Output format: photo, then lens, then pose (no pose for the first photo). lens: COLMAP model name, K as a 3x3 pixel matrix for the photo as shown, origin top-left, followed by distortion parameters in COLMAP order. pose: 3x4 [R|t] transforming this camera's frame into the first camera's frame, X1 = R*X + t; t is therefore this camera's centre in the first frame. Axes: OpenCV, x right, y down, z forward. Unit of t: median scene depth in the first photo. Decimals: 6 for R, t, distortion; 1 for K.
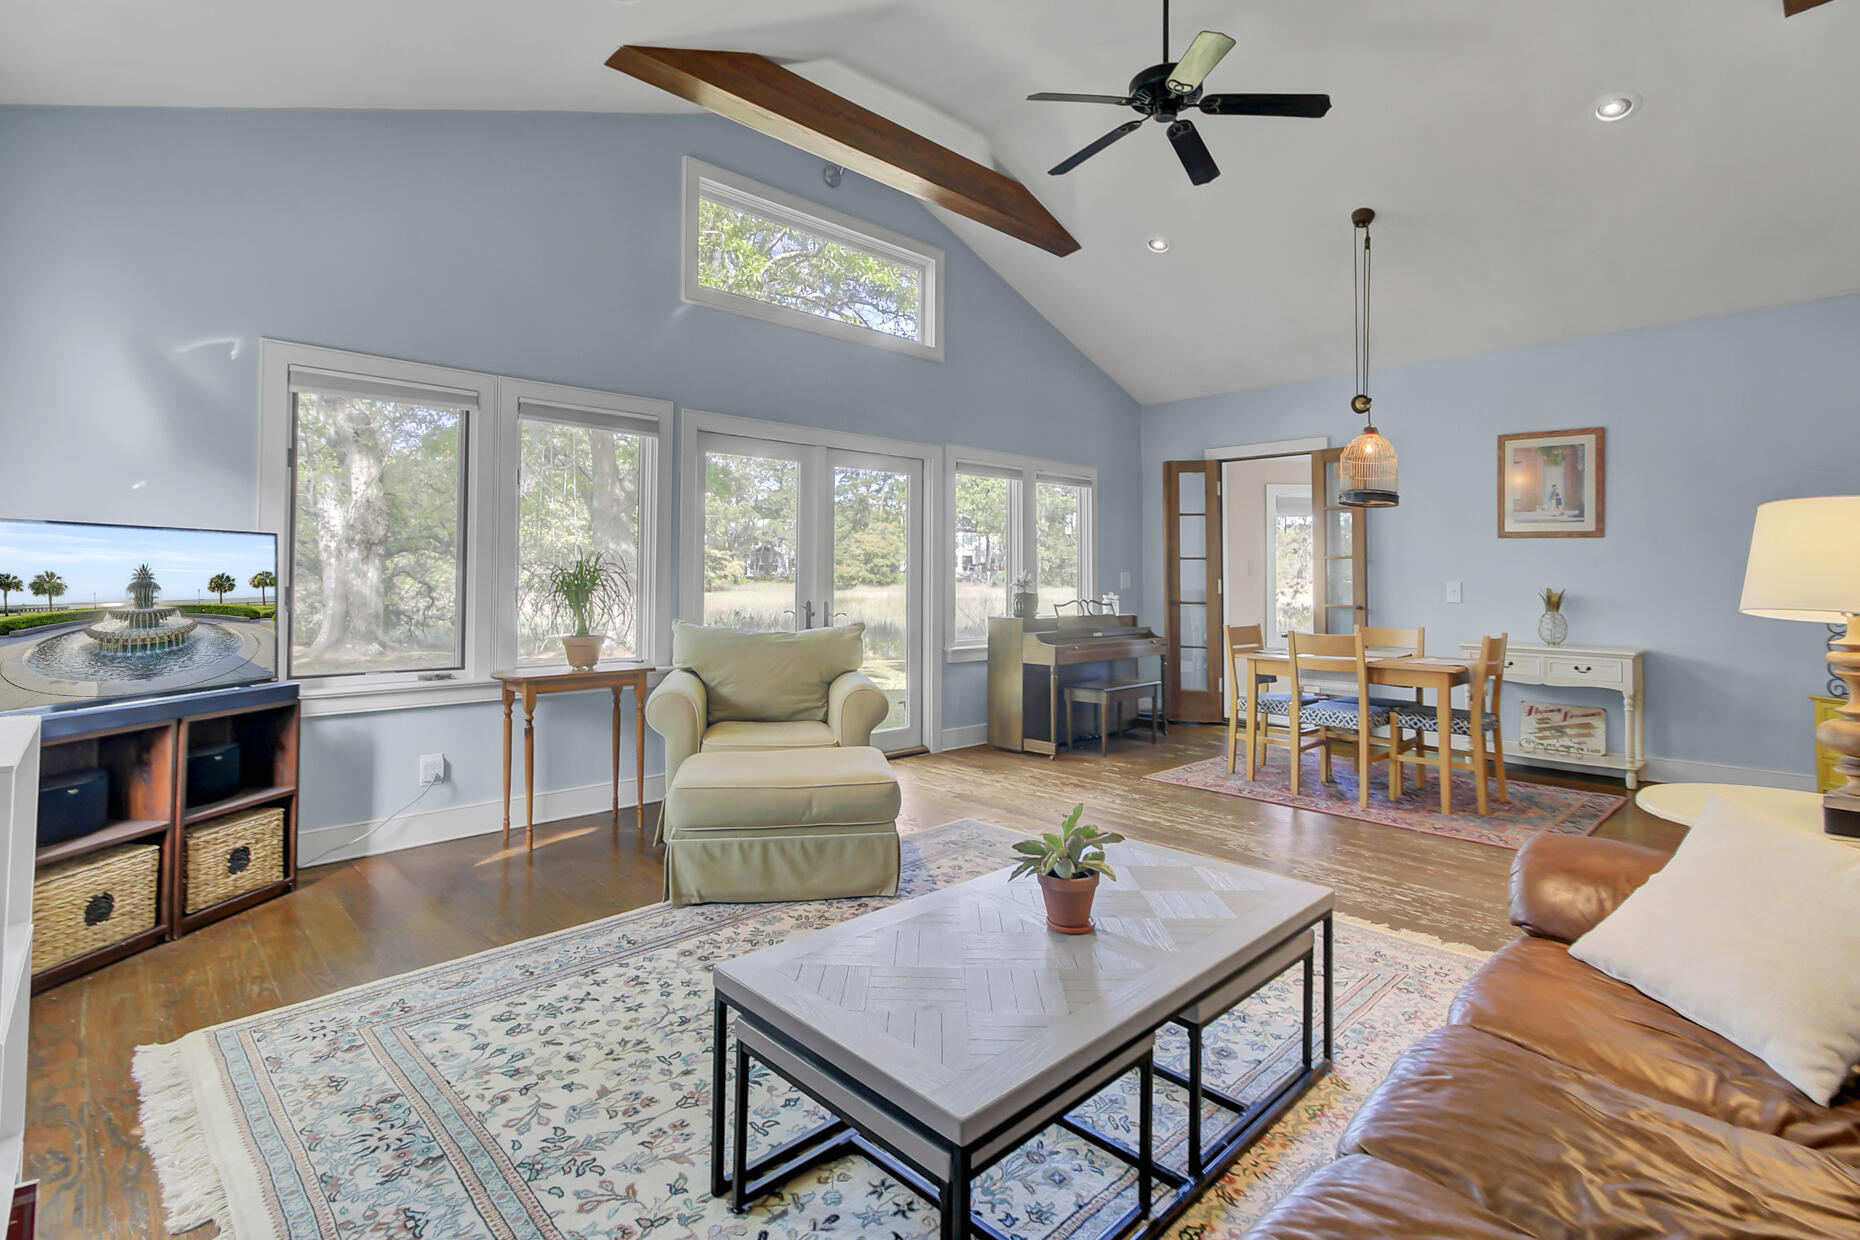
lens RADIAL K [[874.7, 0, 961.6], [0, 874.7, 559.7], [0, 0, 1]] dist [-0.000484, 0.000147]
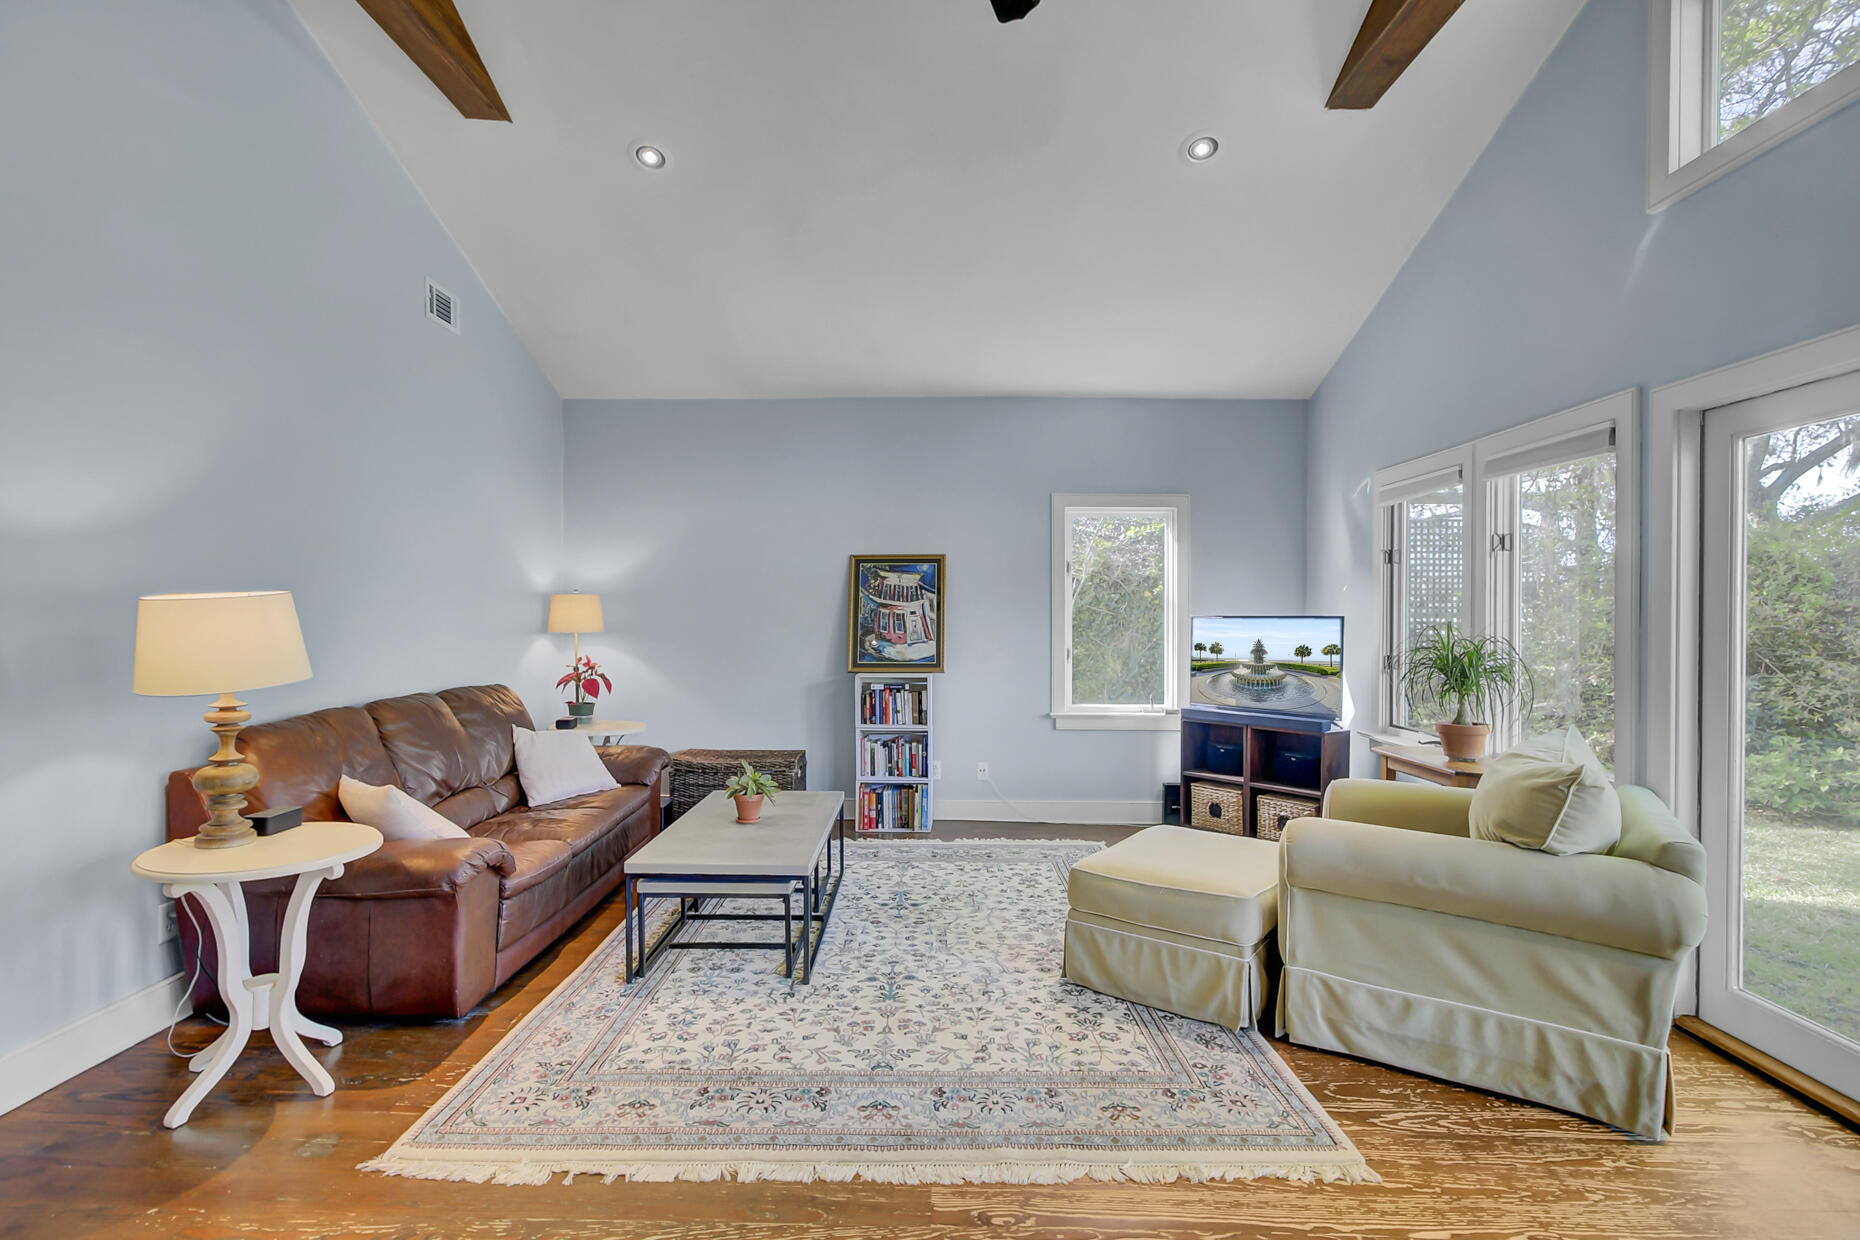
lens RADIAL K [[874.7, 0, 926.6], [0, 874.7, 625.1], [0, 0, 1]] dist [-0.000484, 0.000147]
pose [[-0.719665, -0.003115, -0.694314, 0.793618], [0.008573, 0.999874, -0.013373, -0.005195], [0.694268, -0.015576, -0.719548, 1.770547]]
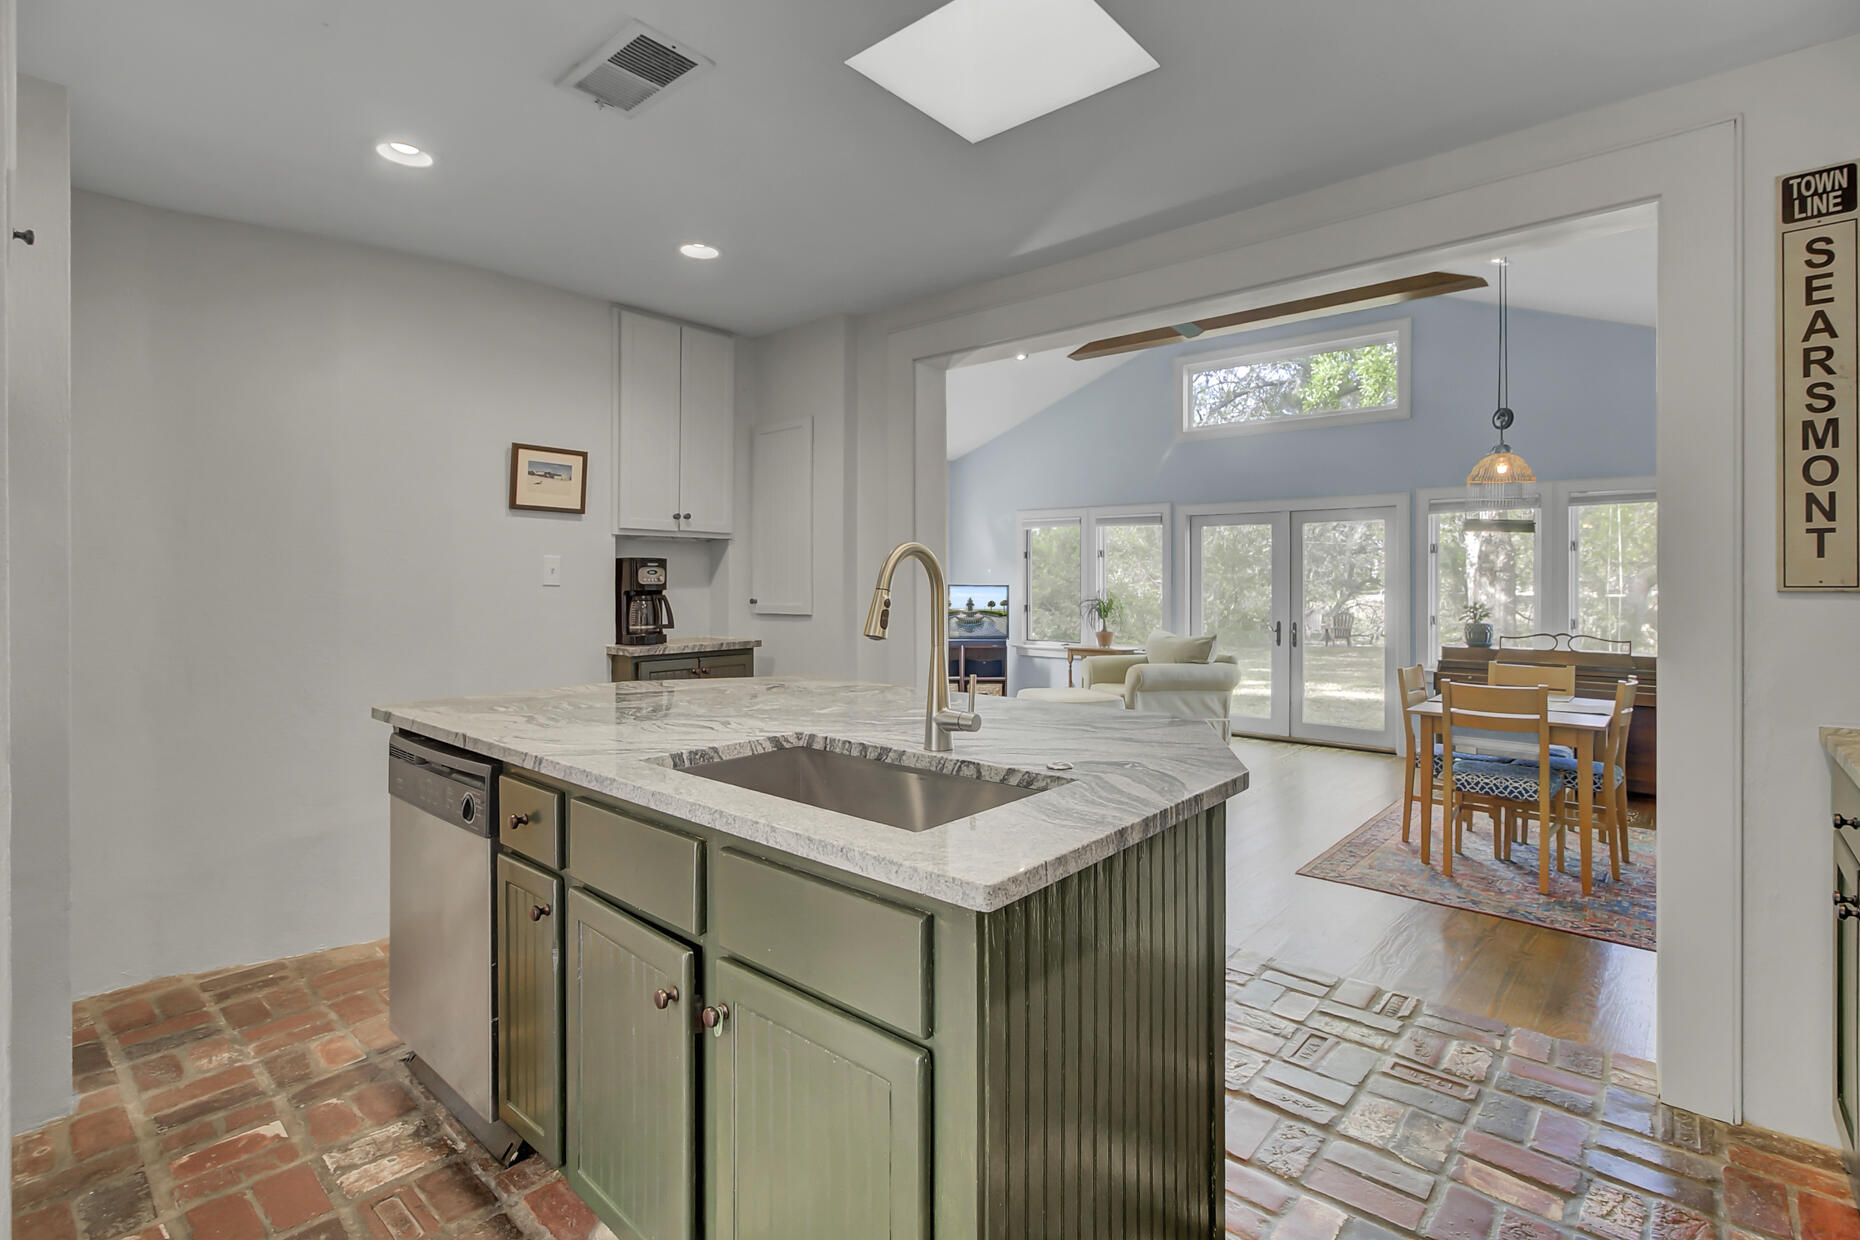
lens RADIAL K [[874.7, 0, 934.0], [0, 874.7, 586.8], [0, 0, 1]] dist [-0.000484, 0.000147]
pose [[0.047969, 0.000683, -0.998849, 2.283906], [0.018087, 0.999835, 0.001553, -0.042351], [0.998685, -0.018140, 0.047949, 0.691656]]
